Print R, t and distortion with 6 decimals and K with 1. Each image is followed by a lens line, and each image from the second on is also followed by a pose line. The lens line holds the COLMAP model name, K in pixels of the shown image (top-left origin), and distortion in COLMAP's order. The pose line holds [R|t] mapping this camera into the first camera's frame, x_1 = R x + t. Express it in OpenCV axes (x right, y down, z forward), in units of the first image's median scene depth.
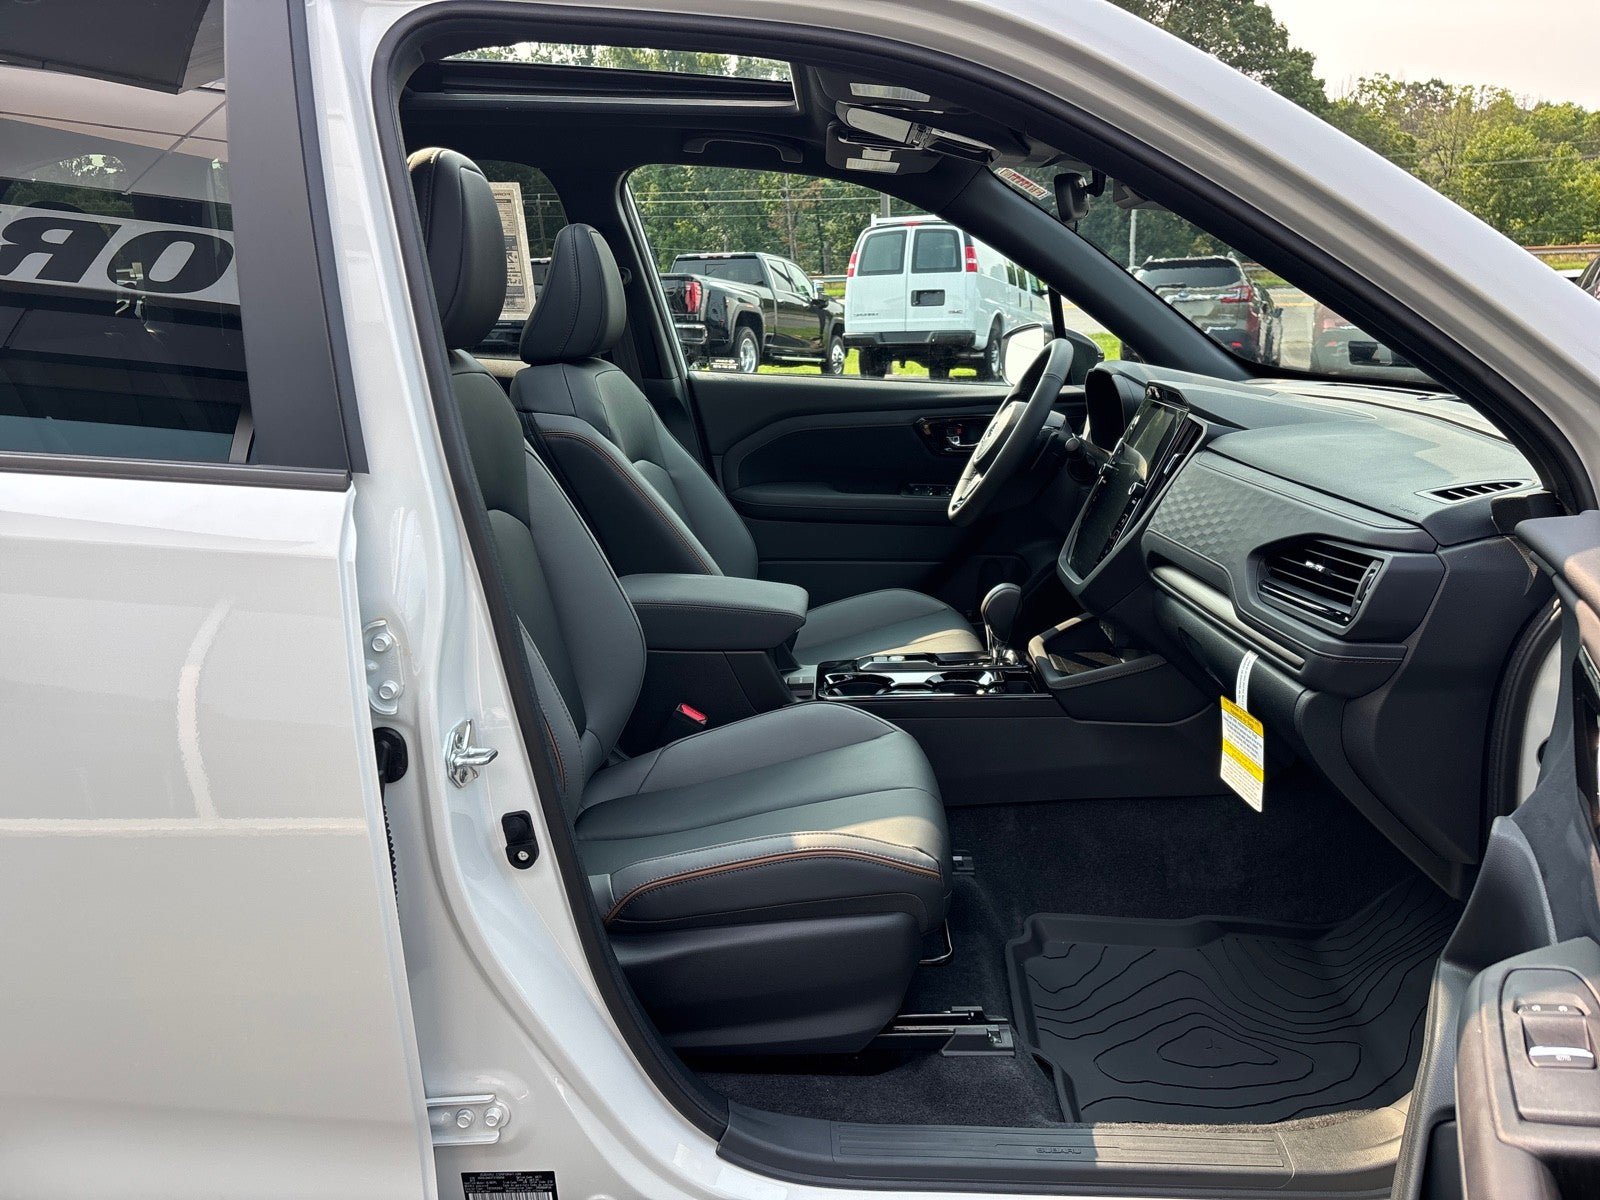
lens RADIAL K [[1195.3, 0, 807.5], [0, 1195.3, 606.4], [0, 0, 1]] dist [0.044715, -0.044601]
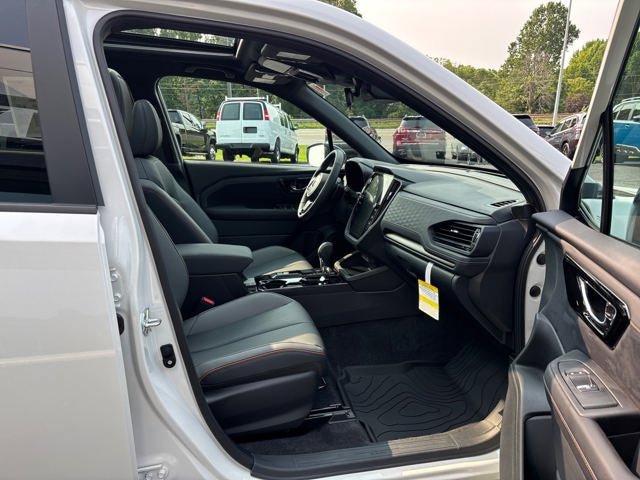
lens RADIAL K [[478.1, 0, 323.0], [0, 478.1, 242.6], [0, 0, 1]] dist [0.044715, -0.044601]
pose [[0.967550, -0.040388, 0.249431, -0.117866], [0.045632, 0.998842, -0.015276, -0.002885], [-0.248525, 0.026162, 0.968272, -0.012535]]
